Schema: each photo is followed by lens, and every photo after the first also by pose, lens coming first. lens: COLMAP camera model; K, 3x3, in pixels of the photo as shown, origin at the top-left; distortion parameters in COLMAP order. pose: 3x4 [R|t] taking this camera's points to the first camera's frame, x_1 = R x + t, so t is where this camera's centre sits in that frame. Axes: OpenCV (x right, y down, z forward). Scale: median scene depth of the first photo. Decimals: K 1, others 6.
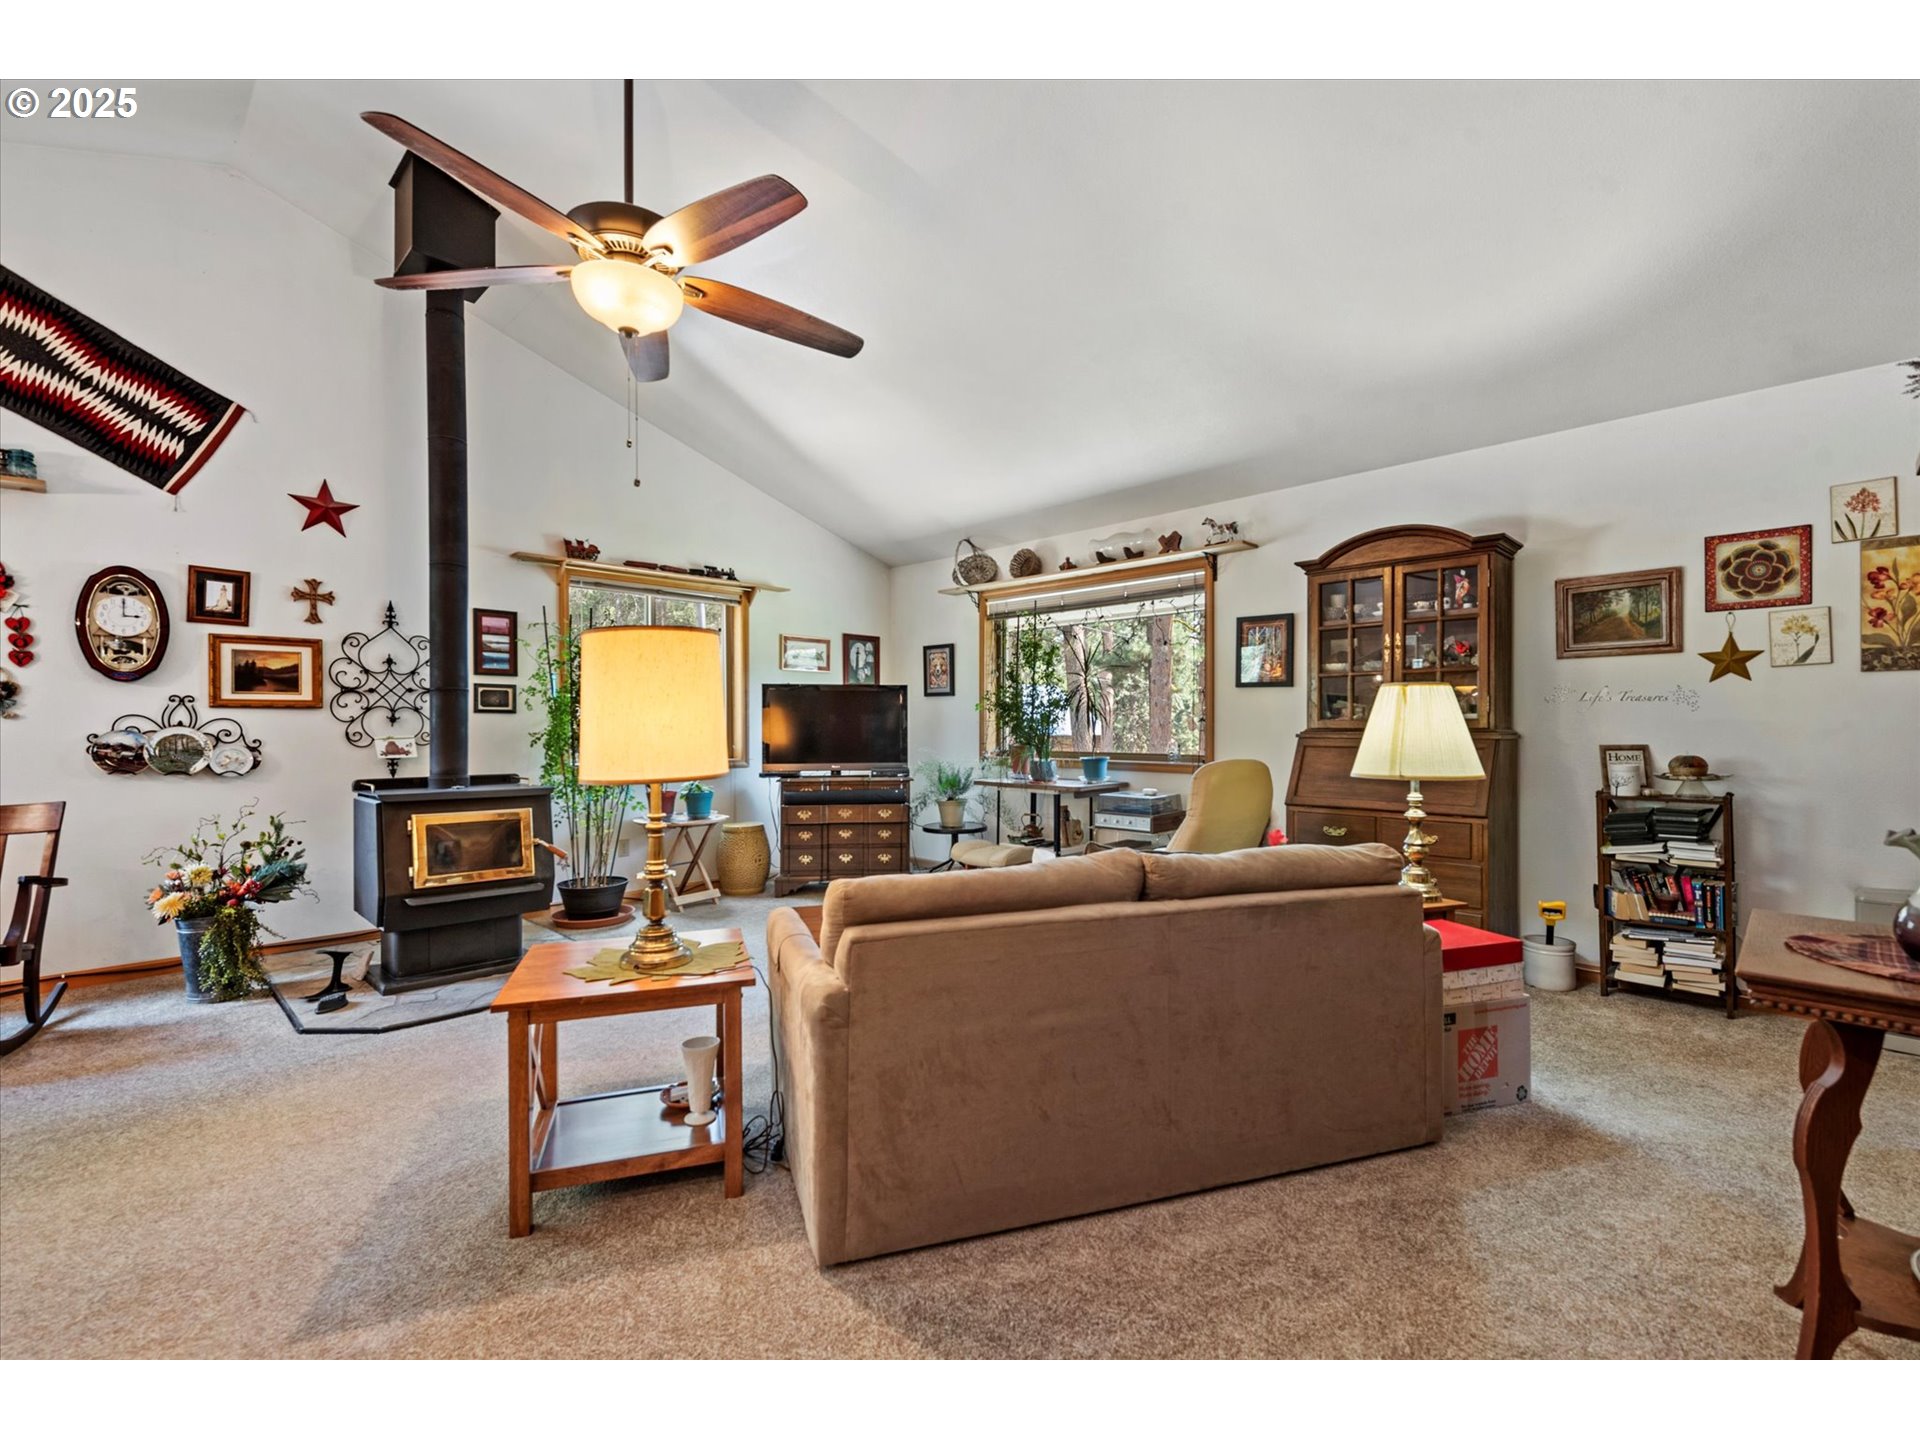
lens RADIAL K [[825.4, 0, 952.8], [0, 825.4, 728.1], [0, 0, 1]] dist [0.001507, -0.000870]
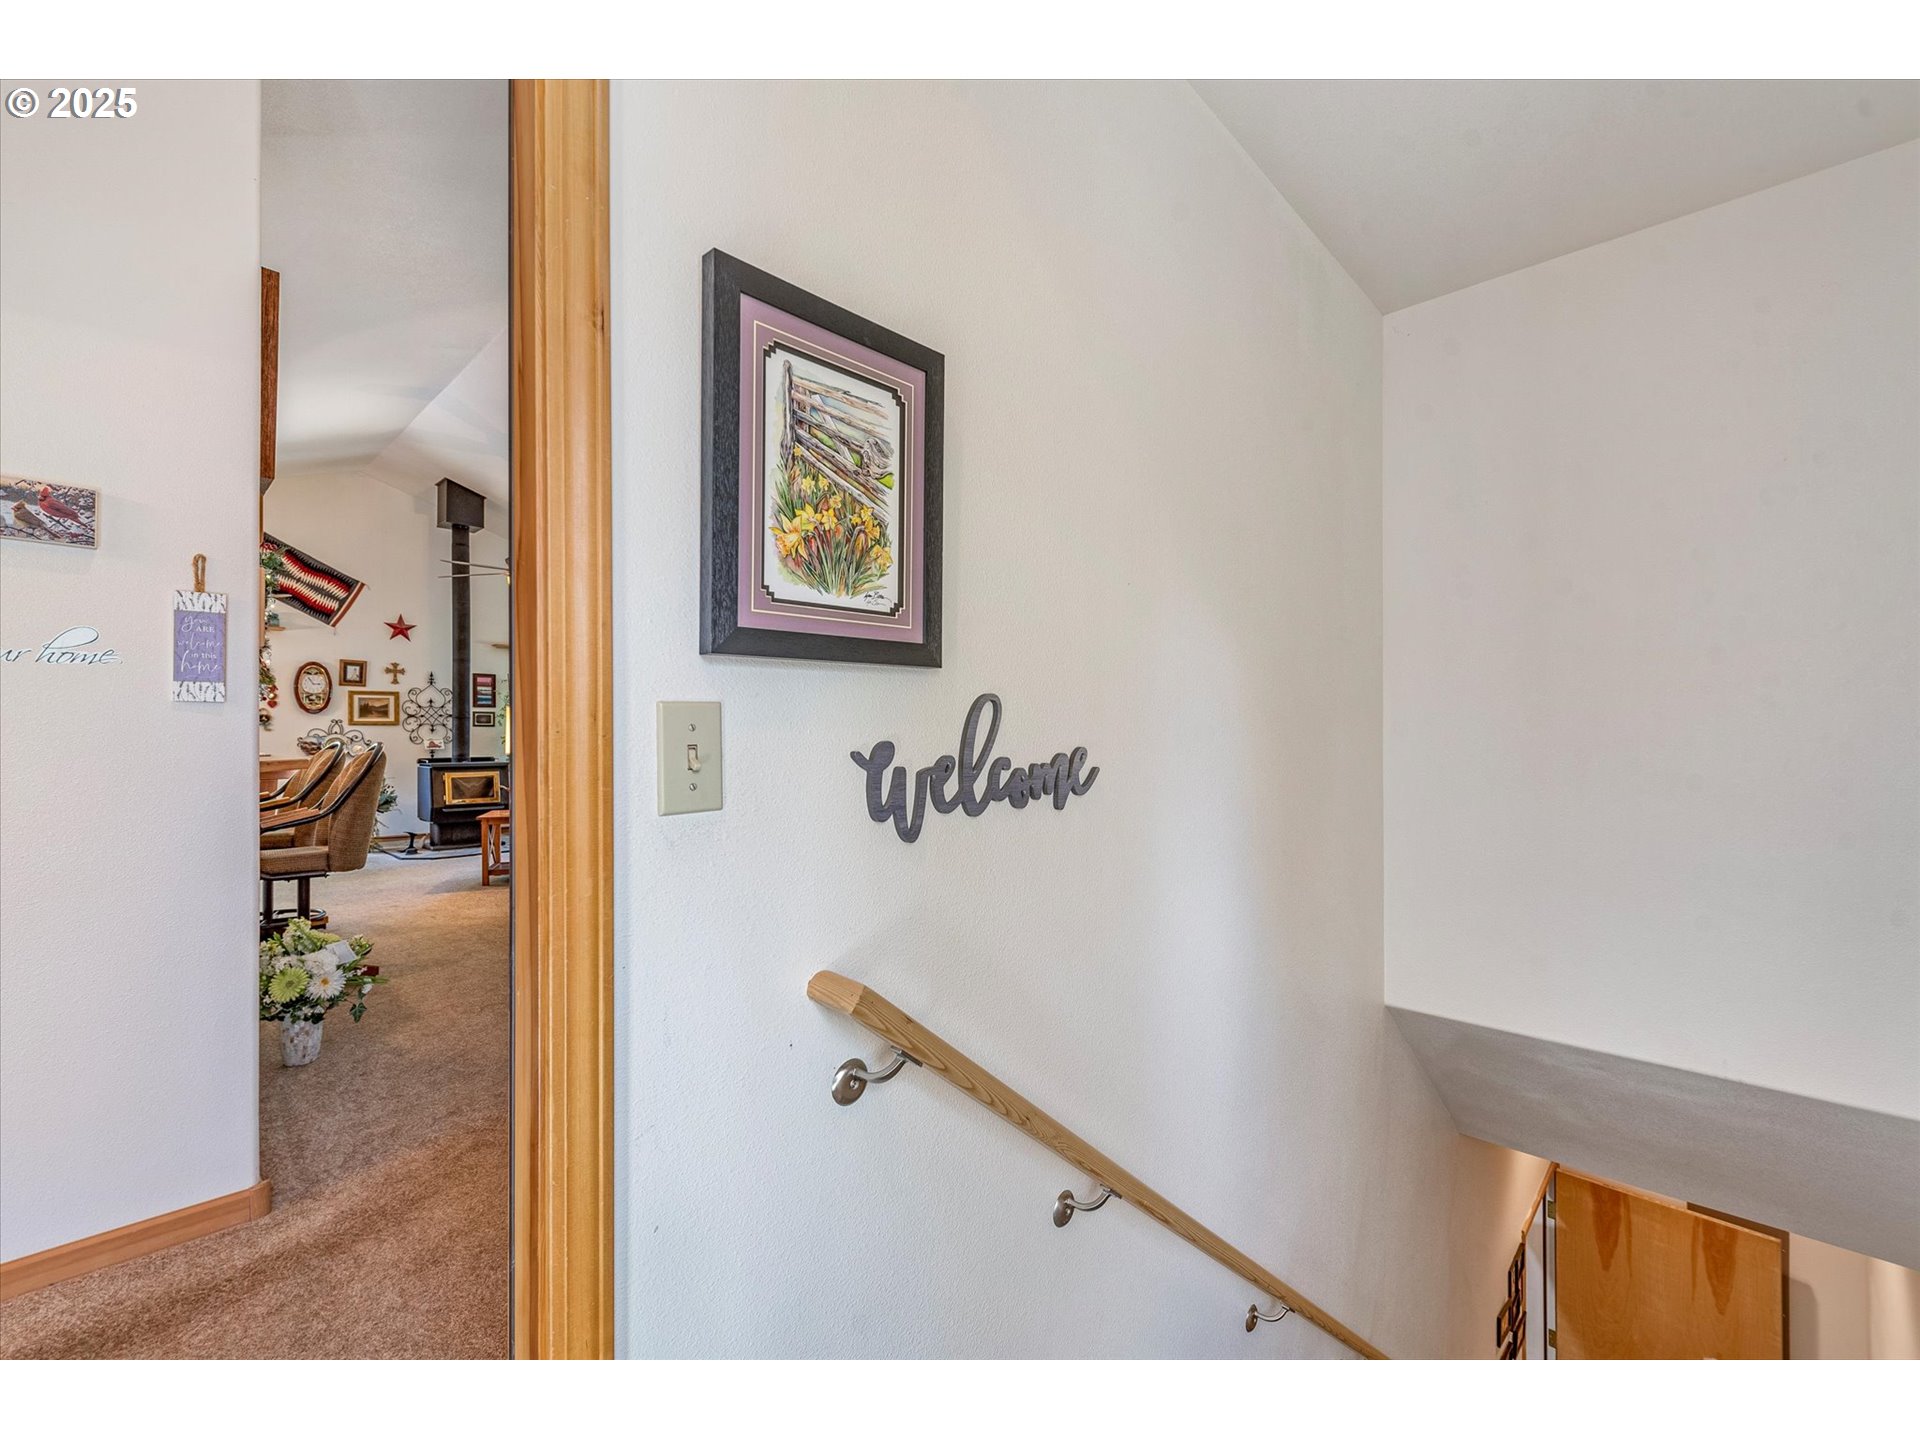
lens RADIAL K [[825.4, 0, 967.4], [0, 825.4, 722.5], [0, 0, 1]] dist [0.001507, -0.000870]
pose [[0.999885, -0.000830, 0.015142, 0.635464], [0.000979, 0.999951, -0.009802, -0.008593], [-0.015134, 0.009816, 0.999837, -1.101769]]
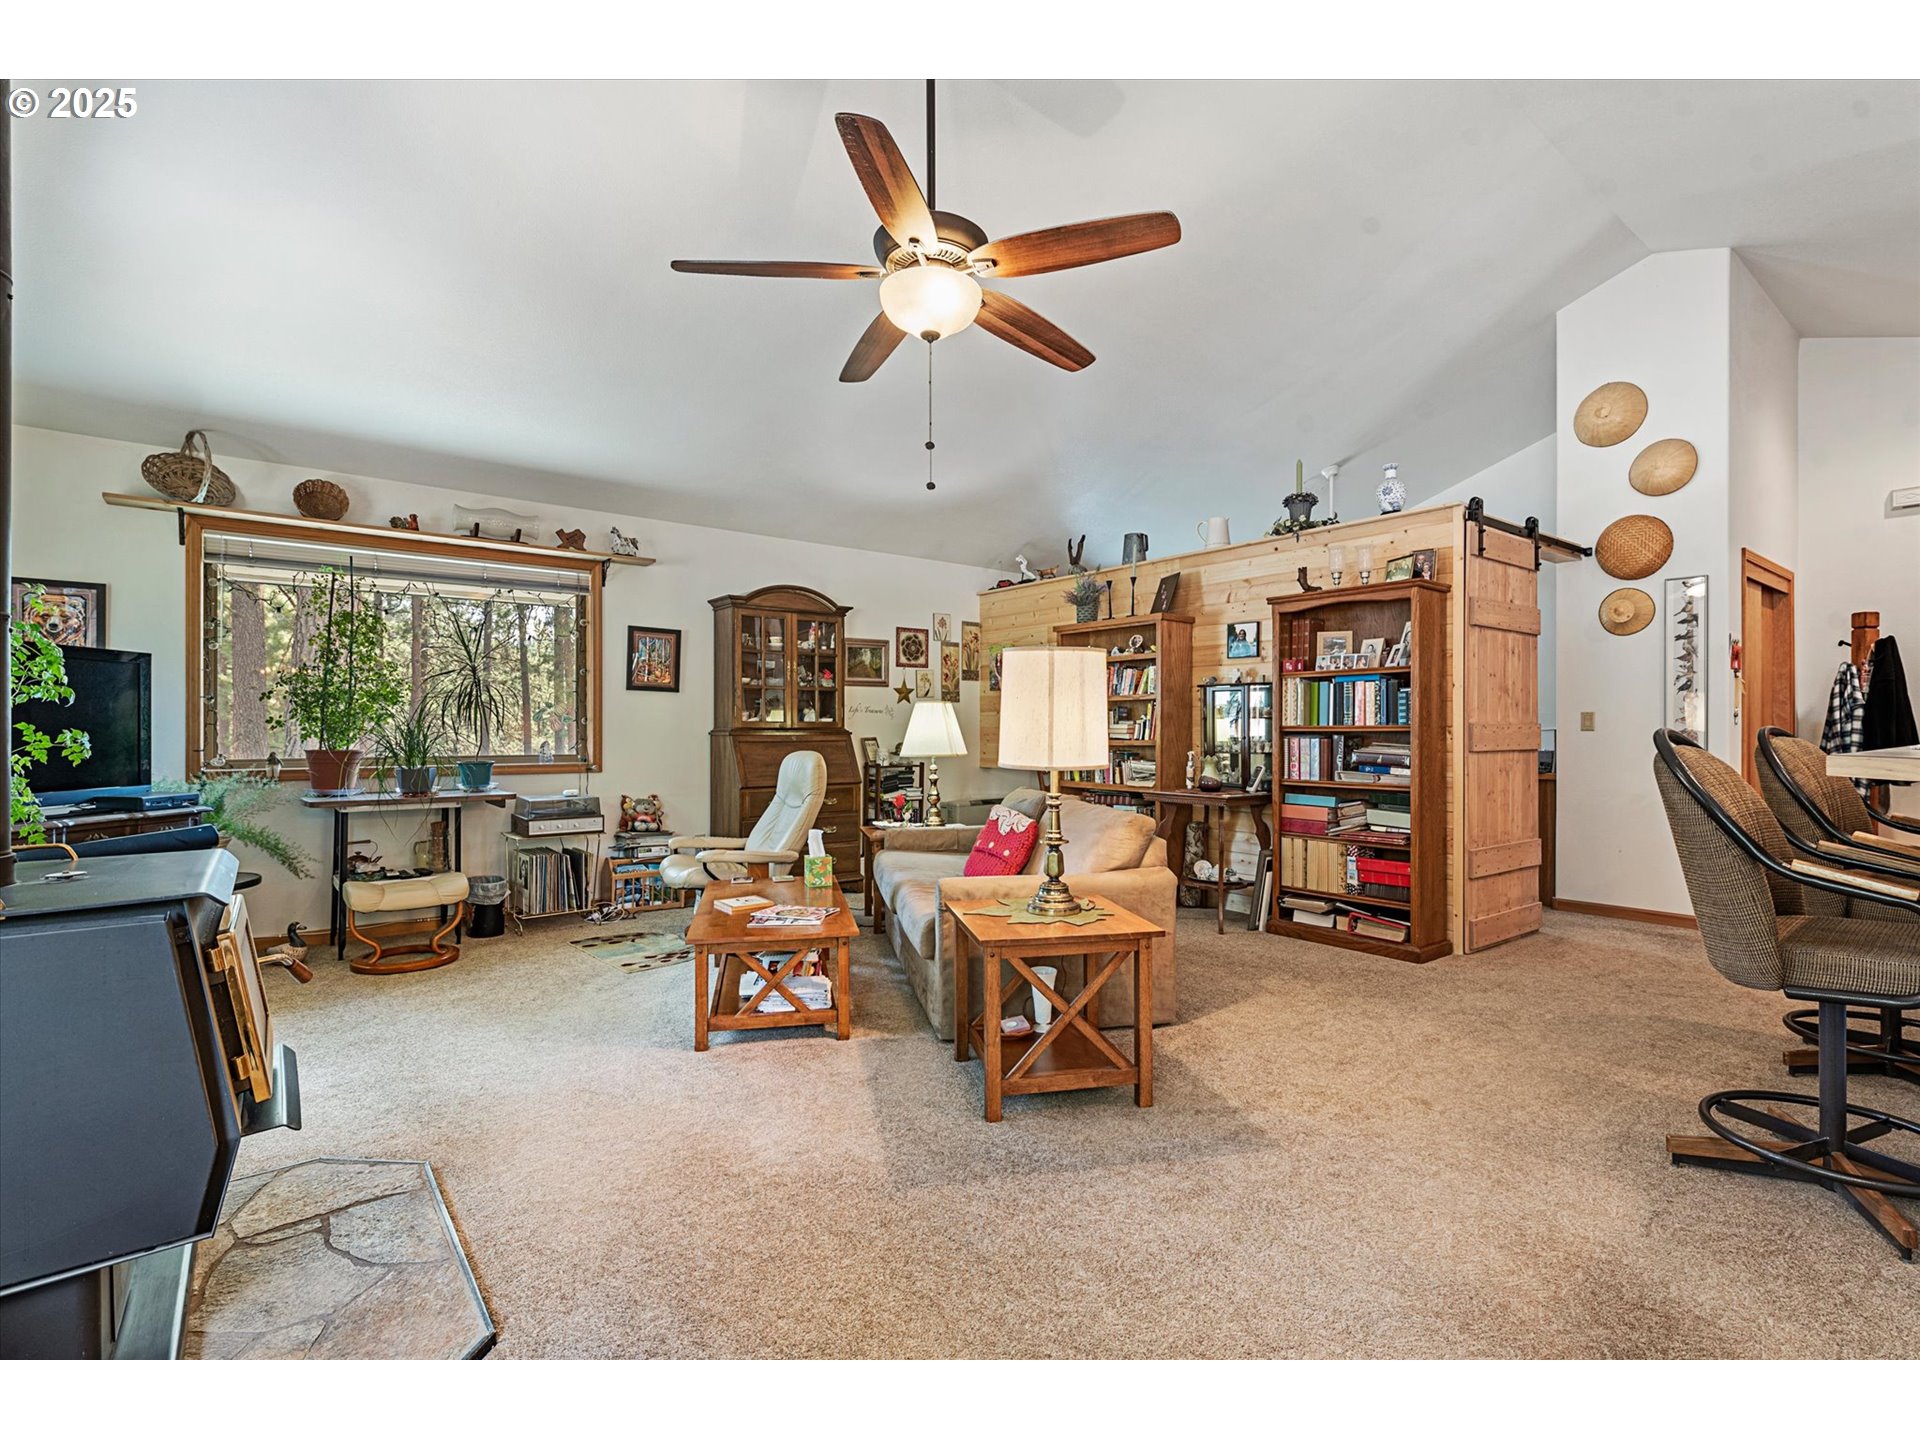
lens RADIAL K [[892.3, 0, 958.9], [0, 892.3, 727.5], [0, 0, 1]] dist [-0.002645, -0.000205]
pose [[0.121381, 0.004418, 0.992596, -2.190745], [0.001497, 0.999988, -0.004634, 0.015664], [-0.992605, 0.002049, 0.121373, 1.235570]]
